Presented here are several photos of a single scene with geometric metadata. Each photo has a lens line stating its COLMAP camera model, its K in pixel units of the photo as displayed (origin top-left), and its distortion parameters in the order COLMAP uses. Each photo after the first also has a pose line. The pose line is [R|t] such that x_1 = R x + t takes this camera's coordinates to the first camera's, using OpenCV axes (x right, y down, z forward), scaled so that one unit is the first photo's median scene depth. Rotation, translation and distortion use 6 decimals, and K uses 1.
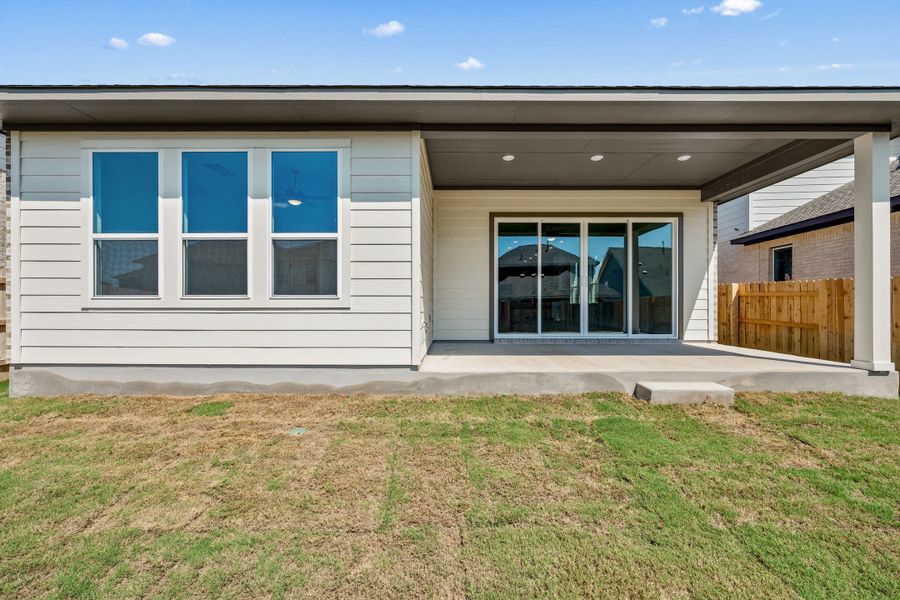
lens RADIAL K [[353.7, 0, 450.0], [0, 353.7, 300.0], [0, 0, 1]] dist [-0.002869, 0.000065]
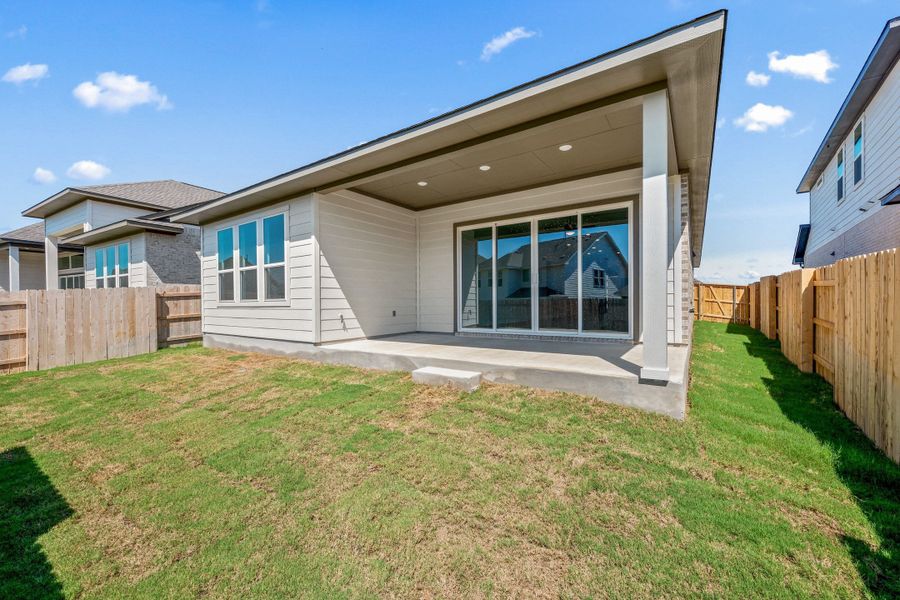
lens RADIAL K [[358.3, 0, 451.9], [0, 358.3, 304.8], [0, 0, 1]] dist [0.002762, 0.000094]
pose [[0.828163, -0.004492, -0.560469, 1.043338], [0.017447, 0.999690, 0.017768, -0.000934], [0.560215, -0.024493, 0.827985, 0.019518]]
